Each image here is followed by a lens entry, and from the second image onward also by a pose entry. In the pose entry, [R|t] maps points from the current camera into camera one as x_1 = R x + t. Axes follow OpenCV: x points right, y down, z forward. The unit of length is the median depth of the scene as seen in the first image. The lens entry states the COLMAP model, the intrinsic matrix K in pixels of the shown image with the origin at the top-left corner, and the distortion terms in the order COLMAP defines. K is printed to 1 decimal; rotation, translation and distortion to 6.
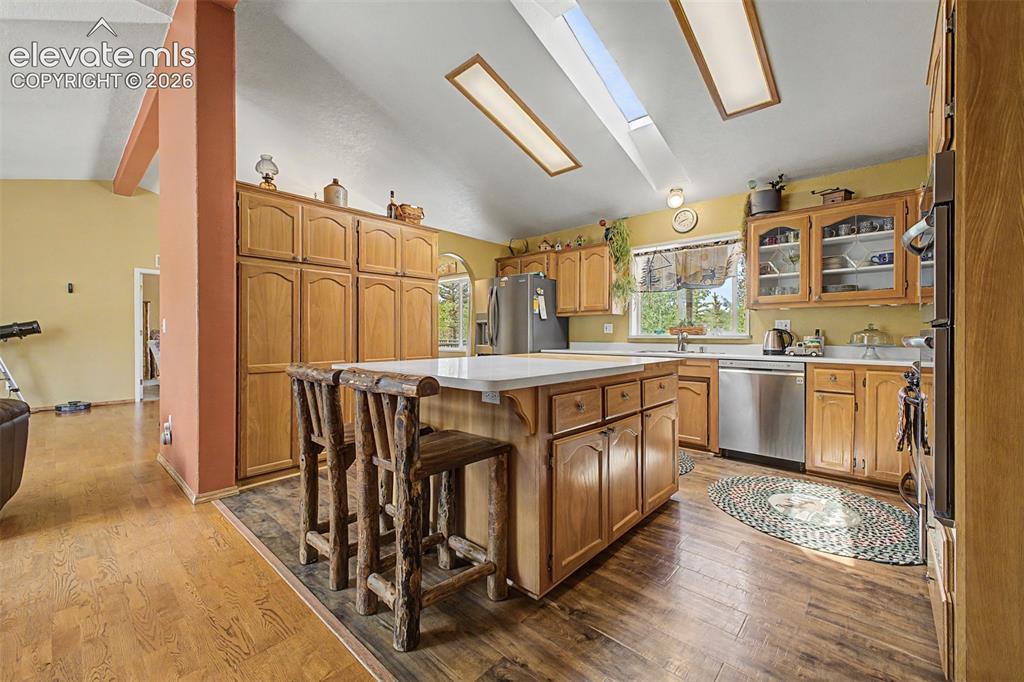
lens RADIAL K [[403.3, 0, 499.3], [0, 403.3, 337.8], [0, 0, 1]] dist [0.003055, -0.000809]
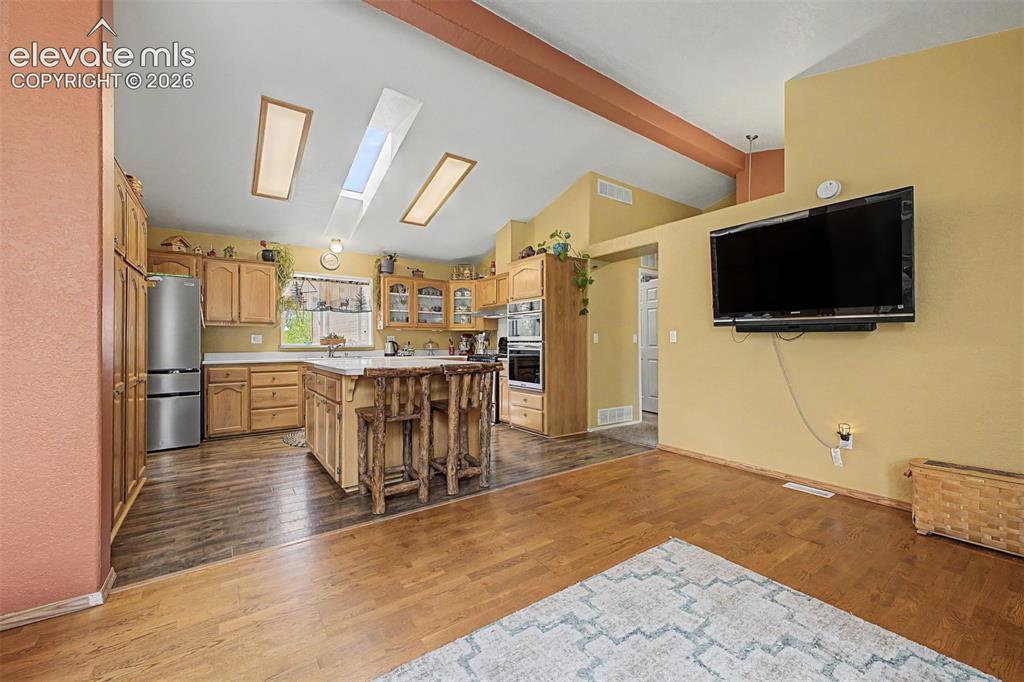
lens RADIAL K [[403.3, 0, 531.5], [0, 403.3, 343.1], [0, 0, 1]] dist [0.003055, -0.000809]
pose [[0.155400, 0.002477, 0.987849, -1.530972], [0.014126, 0.999889, -0.004729, 0.004036], [-0.987751, 0.014689, 0.155348, 0.245261]]
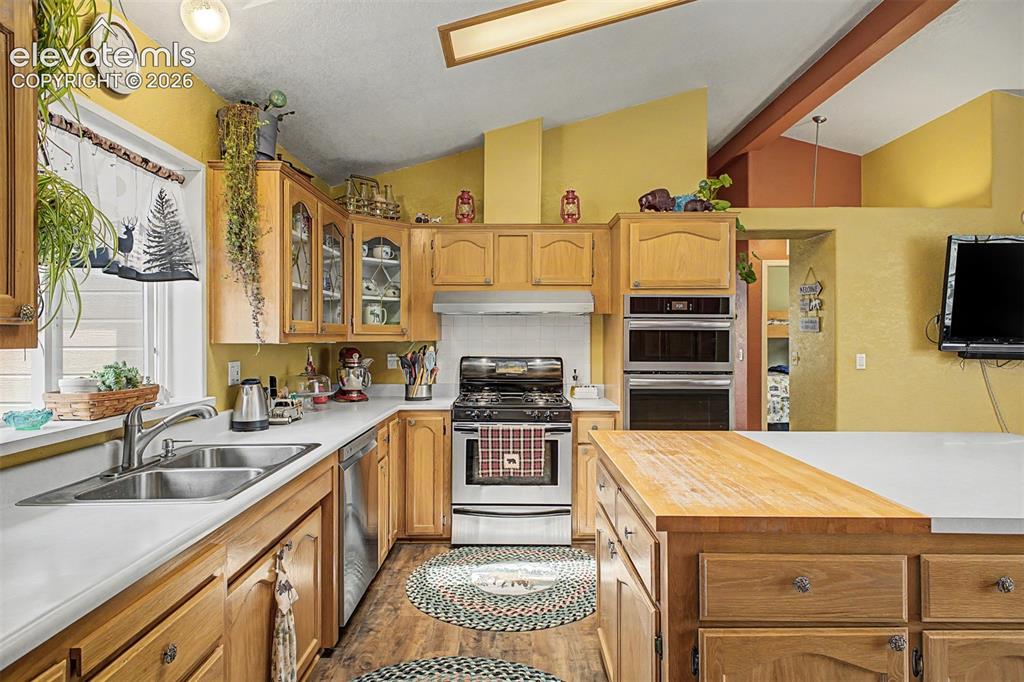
lens RADIAL K [[567.0, 0, 509.0], [0, 567.0, 338.3], [0, 0, 1]] dist [0.007039, -0.000736]
pose [[-0.687704, -0.001514, 0.725990, -0.156458], [0.008326, 0.999916, 0.009972, -0.136858], [-0.725943, 0.012903, -0.687633, 2.133165]]
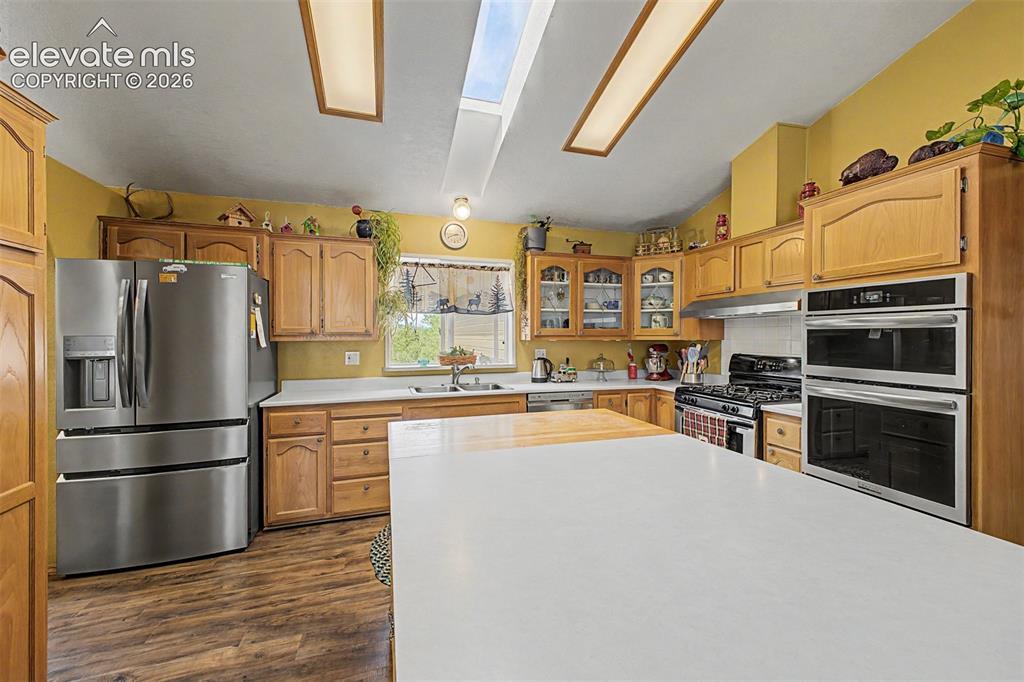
lens RADIAL K [[403.3, 0, 518.9], [0, 403.3, 338.2], [0, 0, 1]] dist [0.003055, -0.000809]
pose [[0.478777, -0.003978, 0.877928, -0.484930], [0.010741, 0.999941, -0.001327, -0.125480], [-0.877871, 0.010065, 0.478792, 0.901713]]
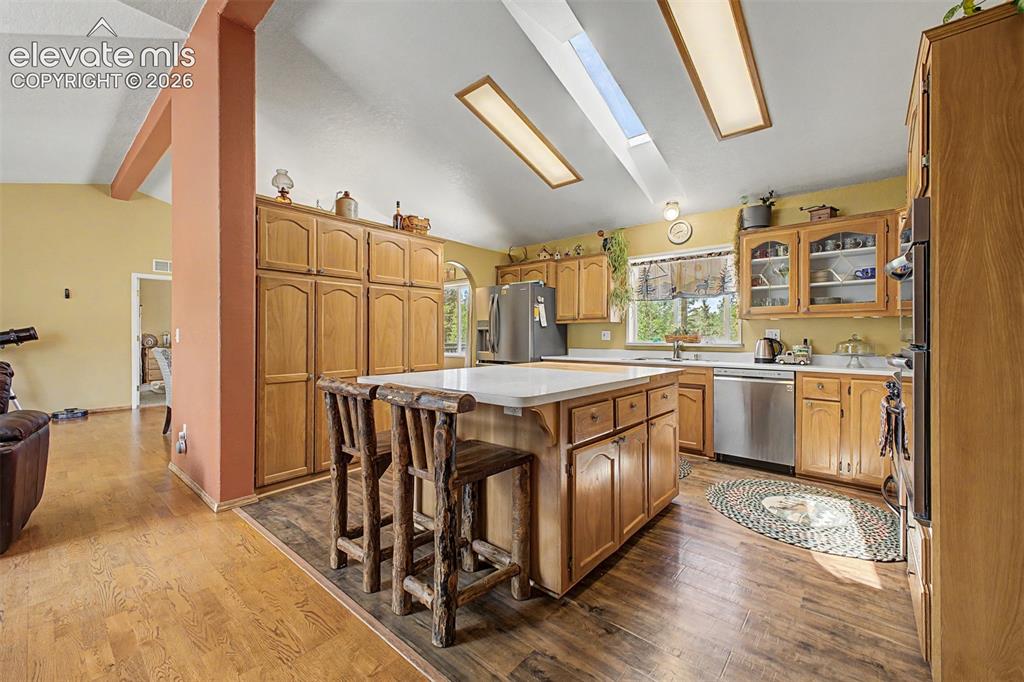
lens RADIAL K [[403.3, 0, 505.0], [0, 403.3, 338.1], [0, 0, 1]] dist [0.003055, -0.000809]
pose [[0.999463, 0.003501, 0.032590, -0.045993], [-0.003286, 0.999972, -0.006660, -0.020990], [-0.032612, 0.006549, 0.999447, -0.041859]]
